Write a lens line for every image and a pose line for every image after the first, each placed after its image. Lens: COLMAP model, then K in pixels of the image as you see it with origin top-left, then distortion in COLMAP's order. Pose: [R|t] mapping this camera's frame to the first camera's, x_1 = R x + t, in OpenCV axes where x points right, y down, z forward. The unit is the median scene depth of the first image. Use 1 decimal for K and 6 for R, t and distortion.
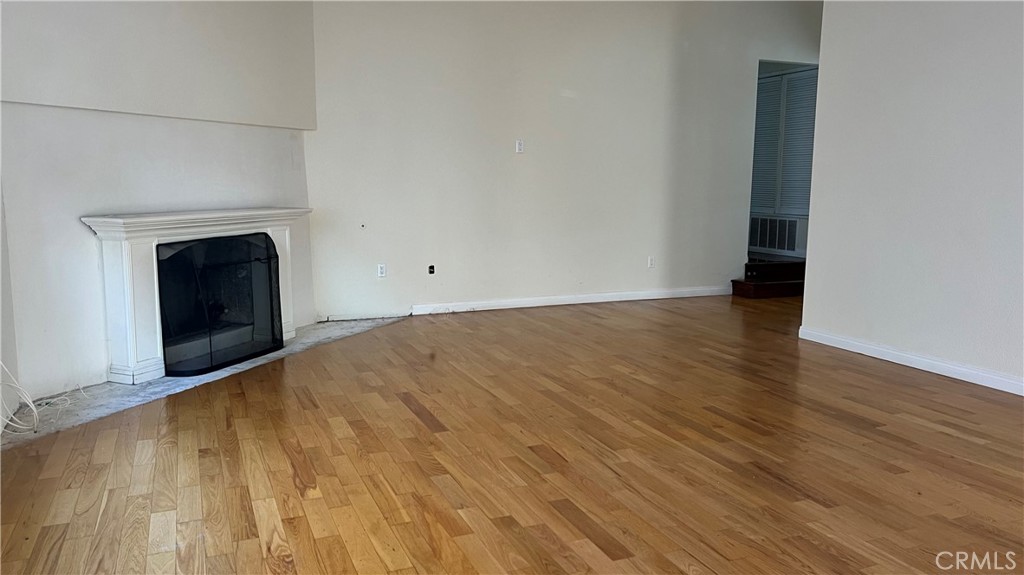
lens RADIAL K [[775.8, 0, 505.5], [0, 775.8, 295.7], [0, 0, 1]] dist [0.052441, -0.030255]
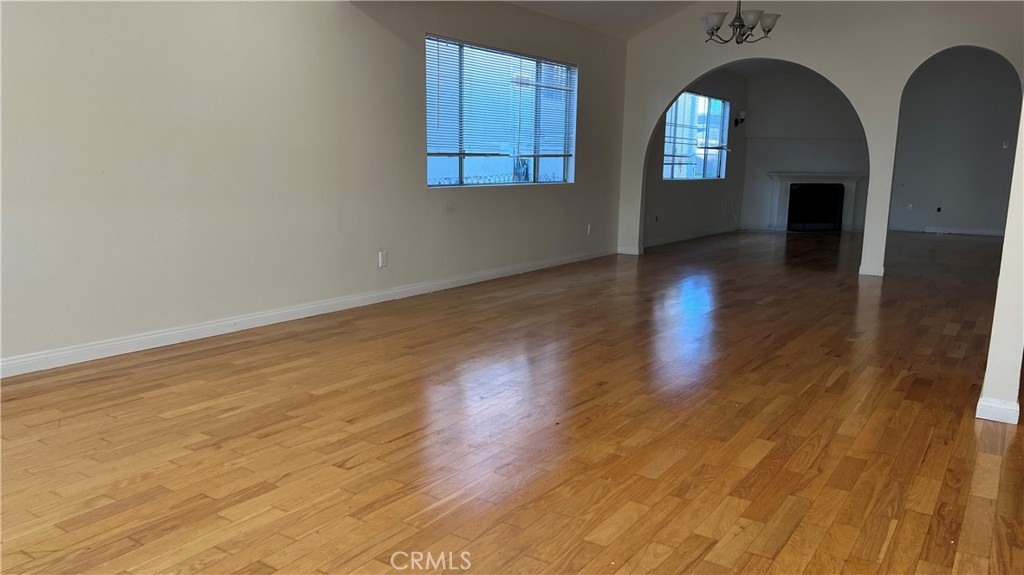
lens RADIAL K [[775.8, 0, 507.1], [0, 775.8, 290.5], [0, 0, 1]] dist [0.052441, -0.030255]
pose [[0.551403, 0.163255, -0.818109, 1.401909], [-0.145683, 0.984440, 0.098257, 0.190906], [0.821420, 0.065006, 0.566607, -1.470851]]
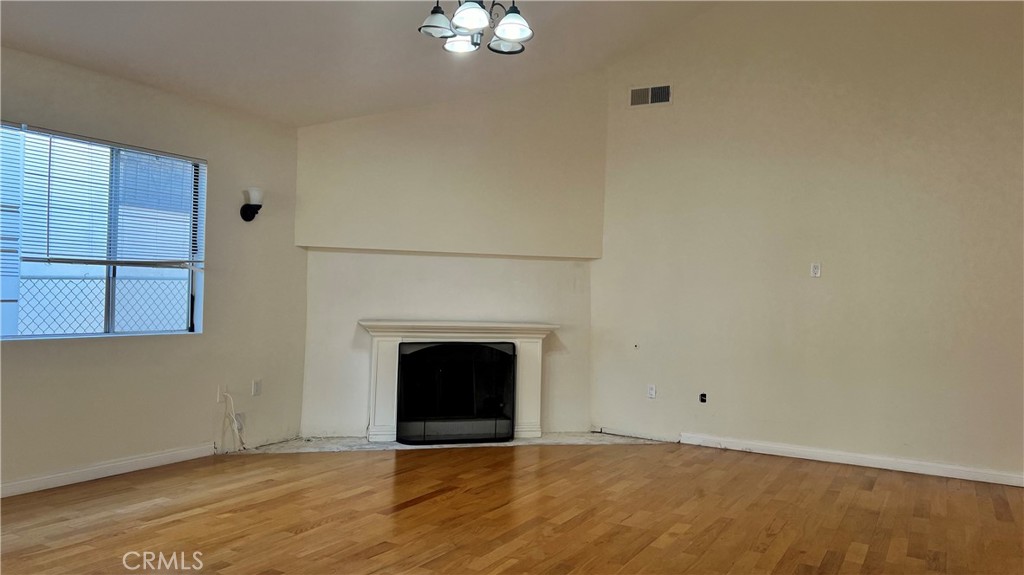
lens RADIAL K [[775.8, 0, 508.0], [0, 775.8, 276.7], [0, 0, 1]] dist [0.052441, -0.030255]
pose [[0.593359, -0.000689, -0.804937, 0.776713], [-0.147134, 0.983059, -0.109302, -0.058597], [0.791376, 0.183289, 0.583206, 0.327072]]
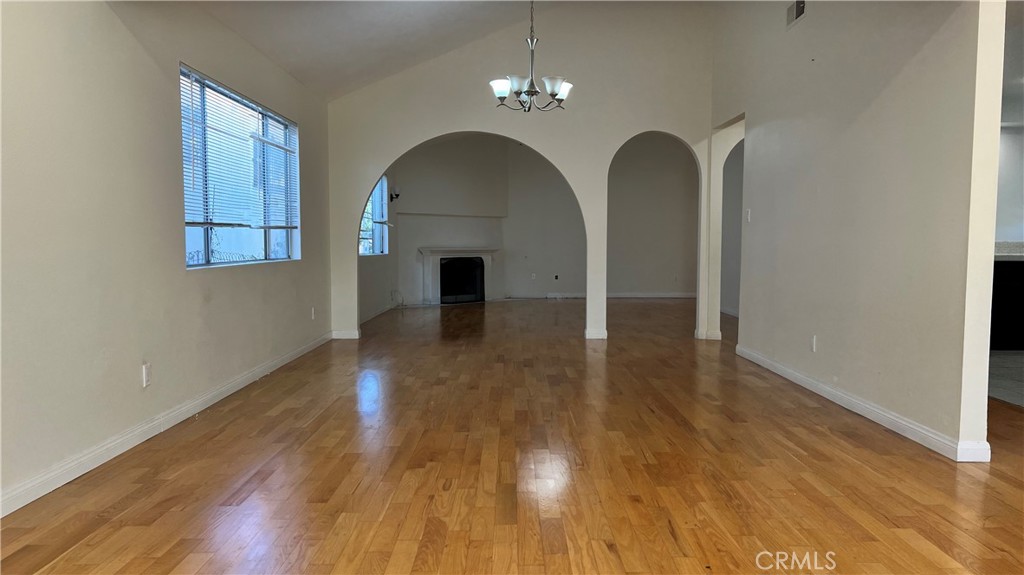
lens RADIAL K [[775.8, 0, 508.7], [0, 775.8, 281.7], [0, 0, 1]] dist [0.052441, -0.030255]
pose [[0.923302, 0.034882, -0.382487, 0.912330], [-0.070353, 0.994378, -0.079142, 0.235824], [0.377576, 0.099981, 0.920565, -1.583327]]
